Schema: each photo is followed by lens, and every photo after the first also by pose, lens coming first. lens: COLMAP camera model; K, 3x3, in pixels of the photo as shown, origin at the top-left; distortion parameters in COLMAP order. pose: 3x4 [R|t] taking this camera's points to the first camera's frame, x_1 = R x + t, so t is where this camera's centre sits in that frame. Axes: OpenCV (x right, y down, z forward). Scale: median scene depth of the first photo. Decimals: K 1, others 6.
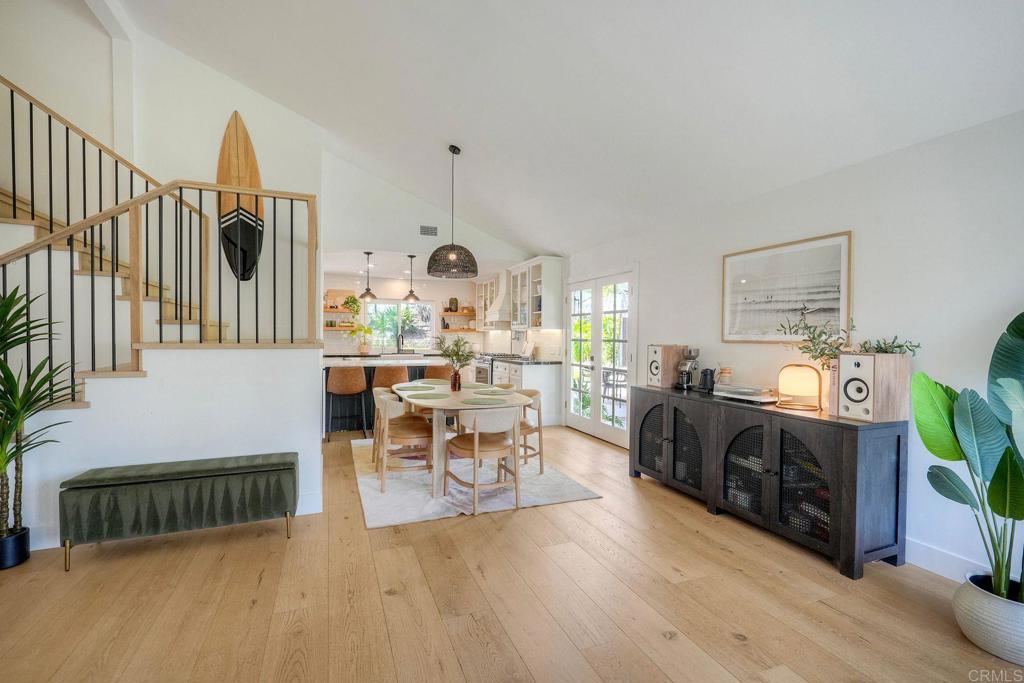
lens RADIAL K [[451.3, 0, 512.0], [0, 451.3, 341.5], [0, 0, 1]] dist [-0.000828, 0.000159]
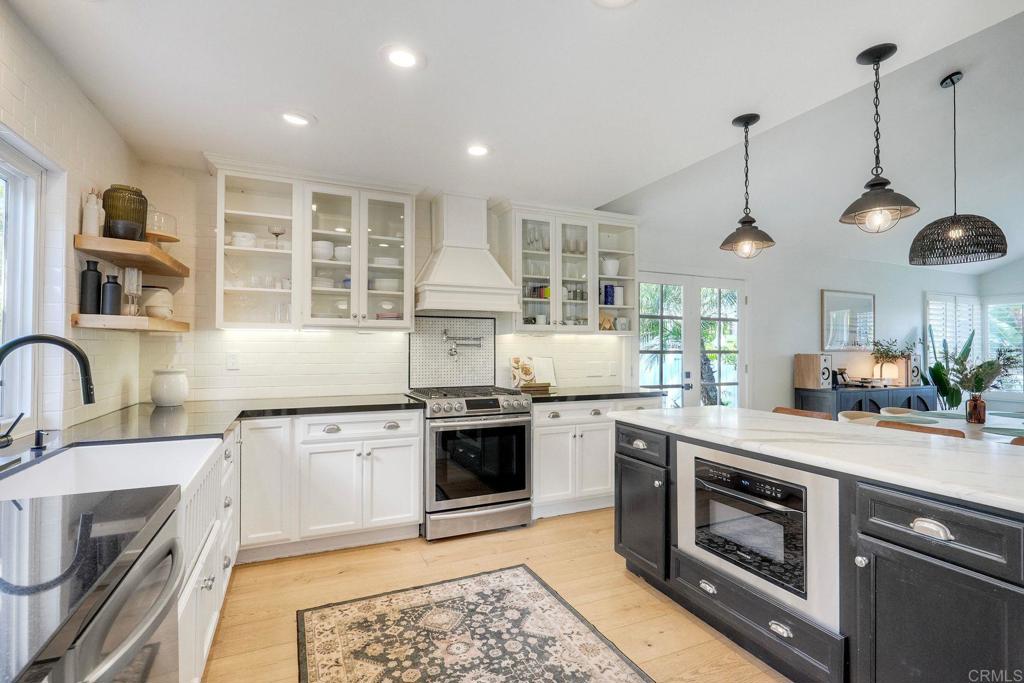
lens RADIAL K [[486.2, 0, 521.6], [0, 486.2, 345.7], [0, 0, 1]] dist [0.000896, 0.000865]
pose [[-0.042630, -0.001063, 0.999090, -0.981798], [0.010239, 0.999946, 0.001501, -0.026717], [-0.999038, 0.010294, -0.042617, 1.968824]]
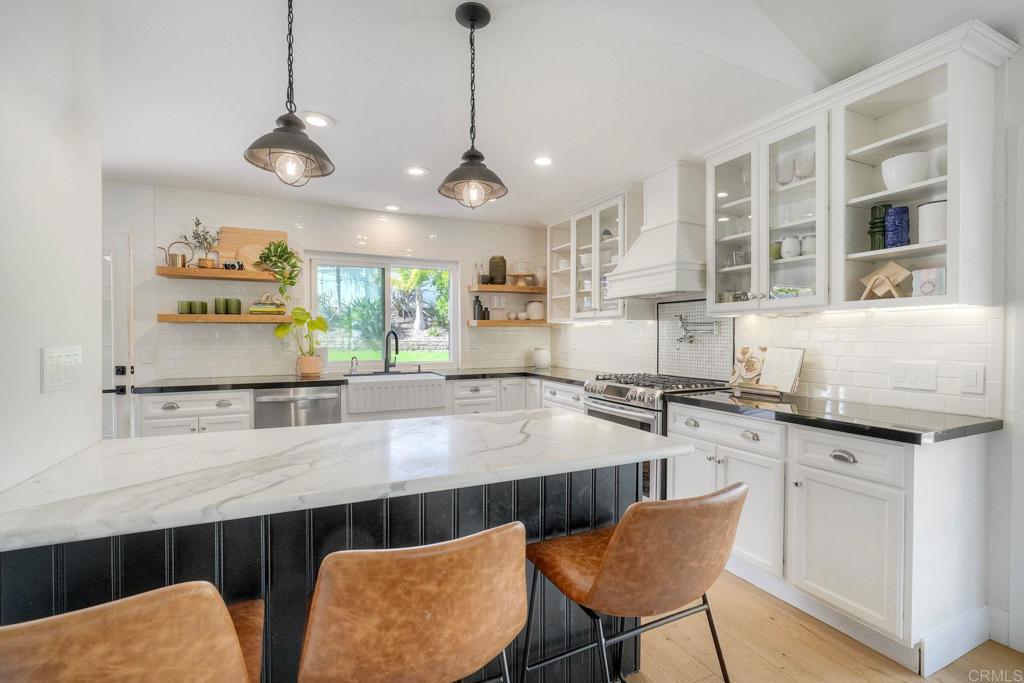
lens RADIAL K [[459.3, 0, 507.5], [0, 459.3, 338.1], [0, 0, 1]] dist [0.000277, 0.000223]
pose [[0.998484, -0.006855, 0.054610, -0.358504], [0.007147, 0.999961, -0.005160, -0.012712], [-0.054572, 0.005542, 0.998494, 1.224017]]
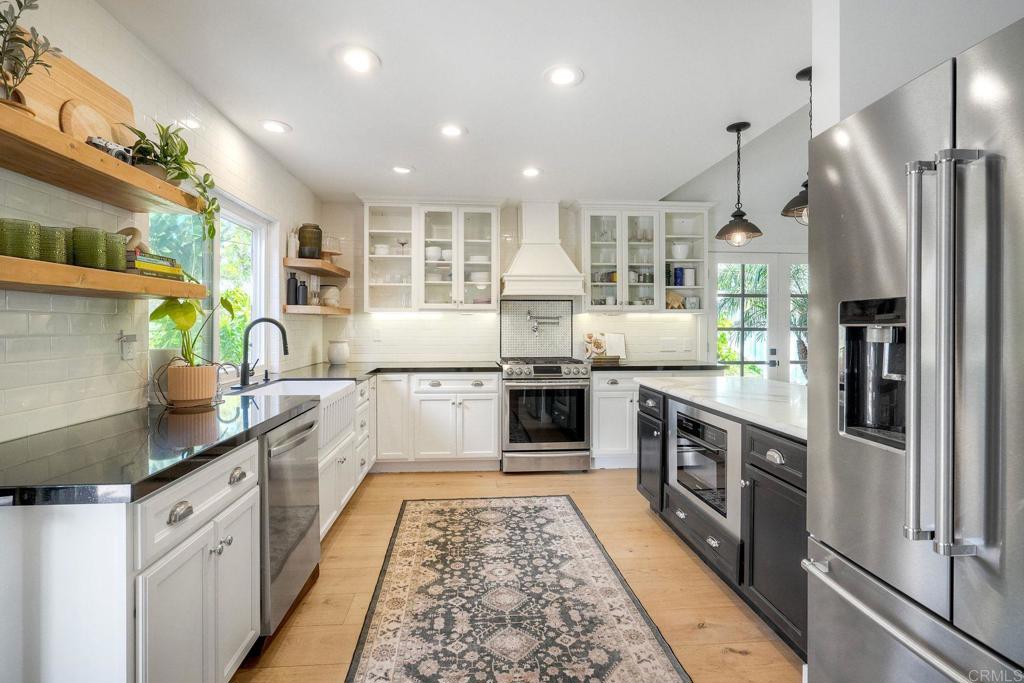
lens RADIAL K [[491.3, 0, 509.8], [0, 491.3, 333.8], [0, 0, 1]] dist [-0.000597, 0.000145]
pose [[0.299713, -0.018365, 0.953853, -1.176988], [0.013743, 0.999794, 0.014931, -0.020567], [-0.953930, 0.008634, 0.299904, 1.757389]]
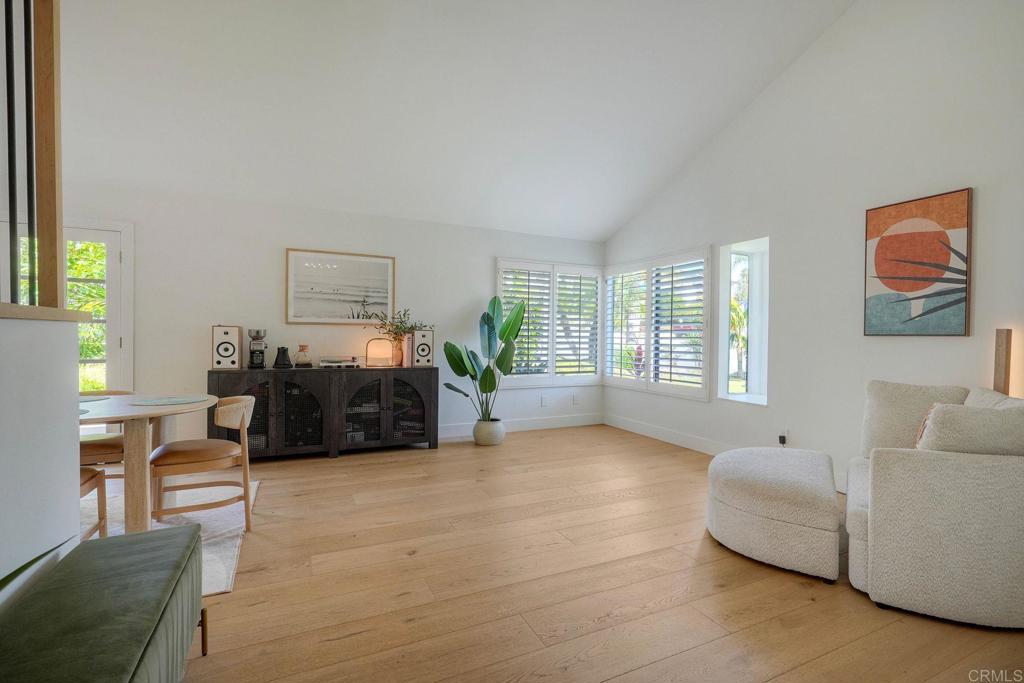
lens RADIAL K [[486.2, 0, 521.6], [0, 486.2, 345.7], [0, 0, 1]] dist [0.000896, 0.000865]
pose [[-0.053774, -0.021895, 0.998313, -0.796816], [0.003086, 0.999751, 0.022092, 0.031939], [-0.998548, 0.004269, -0.053693, 0.463808]]
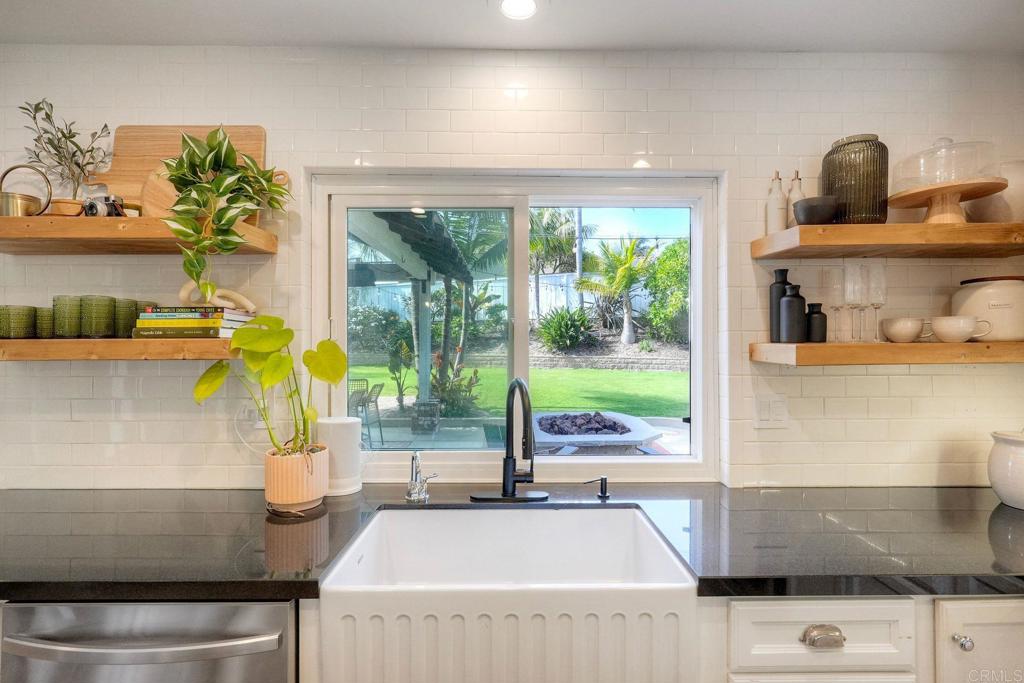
lens RADIAL K [[471.5, 0, 516.5], [0, 471.5, 345.8], [0, 0, 1]] dist [-0.027777, 0.000172]
pose [[0.931507, -0.006971, -0.363658, -0.438169], [0.001841, 0.999894, -0.014451, -0.059432], [0.363720, 0.012792, 0.931421, 1.985906]]
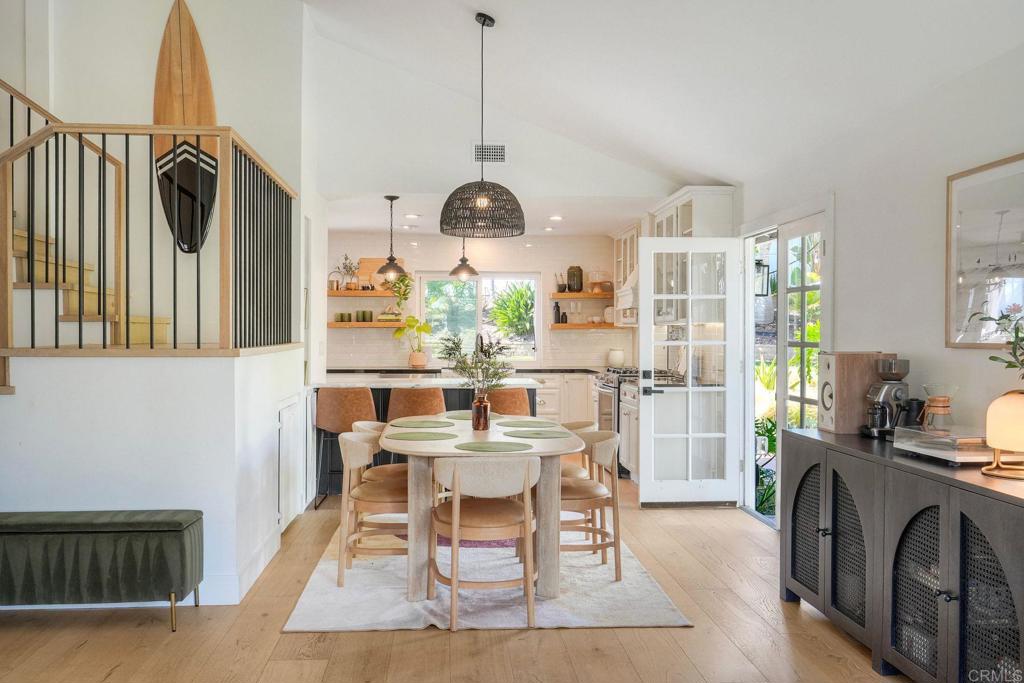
lens RADIAL K [[883.9, 0, 513.4], [0, 883.9, 340.6], [0, 0, 1]] dist [0.004939, -0.006306]
pose [[0.953327, -0.002511, -0.301930, 0.296595], [0.000532, 0.999978, -0.006639, 0.000423], [0.301940, 0.006168, 0.953307, -0.097855]]
